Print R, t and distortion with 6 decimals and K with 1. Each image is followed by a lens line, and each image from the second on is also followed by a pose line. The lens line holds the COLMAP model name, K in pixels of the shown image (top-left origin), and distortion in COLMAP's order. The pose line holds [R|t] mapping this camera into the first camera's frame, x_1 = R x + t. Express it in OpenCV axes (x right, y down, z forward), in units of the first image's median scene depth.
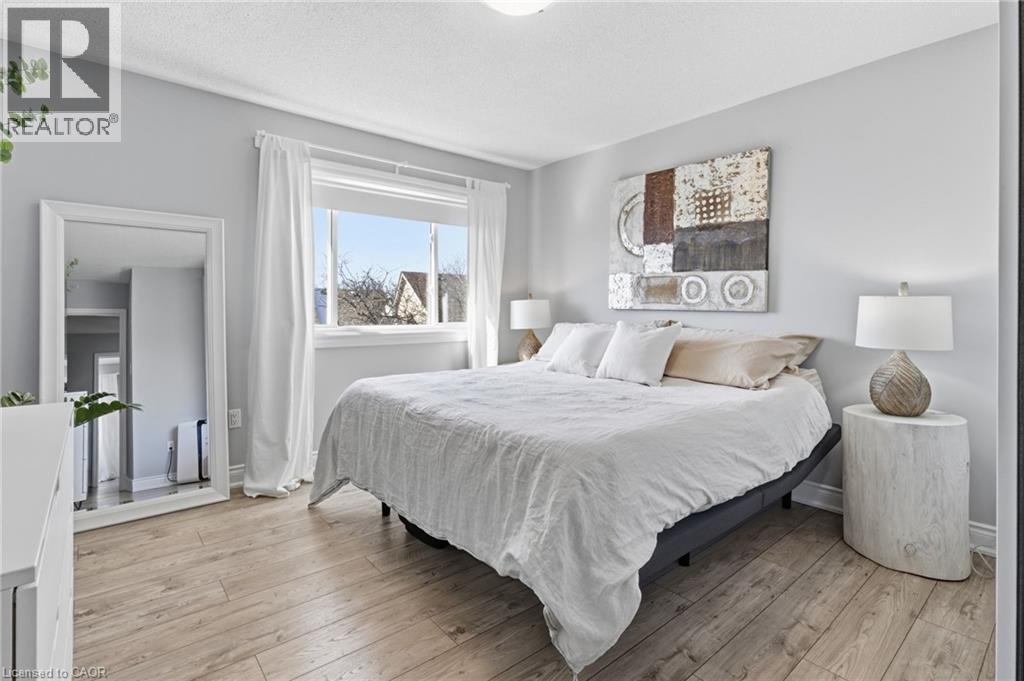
lens RADIAL K [[494.2, 0, 511.4], [0, 494.2, 307.8], [0, 0, 1]] dist [0.000830, 0.000024]
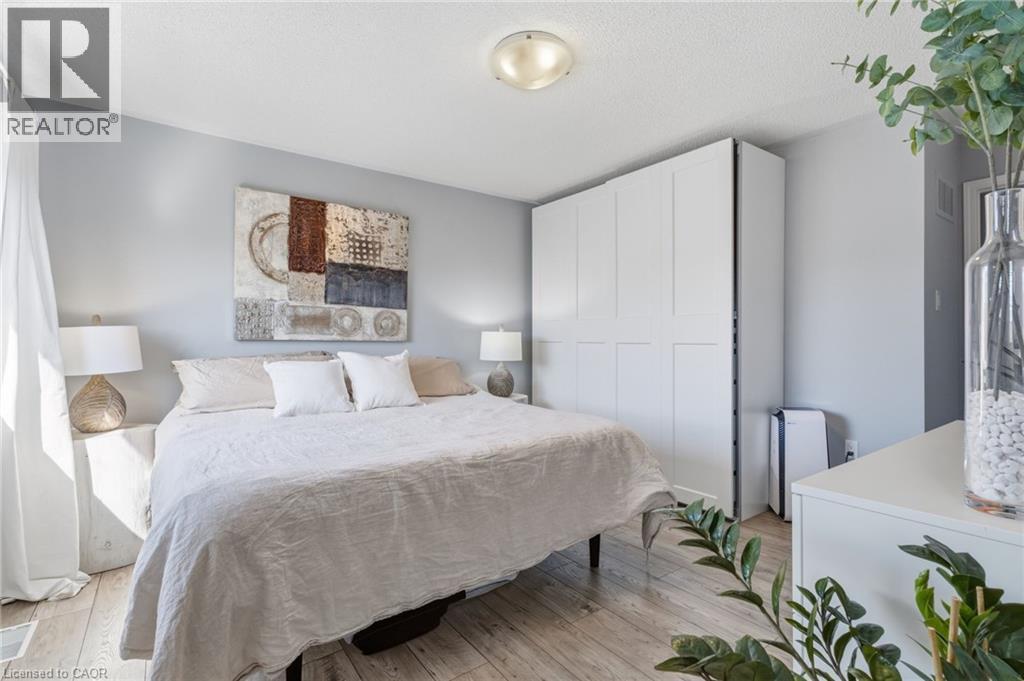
lens RADIAL K [[474.4, 0, 512.0], [0, 474.4, 340.5], [0, 0, 1]] dist [-0.001059, -0.000072]
pose [[0.070509, -0.002162, 0.997509, -0.655485], [0.003621, 0.999992, 0.001911, 0.003986], [-0.997505, 0.003477, 0.070516, 0.571882]]
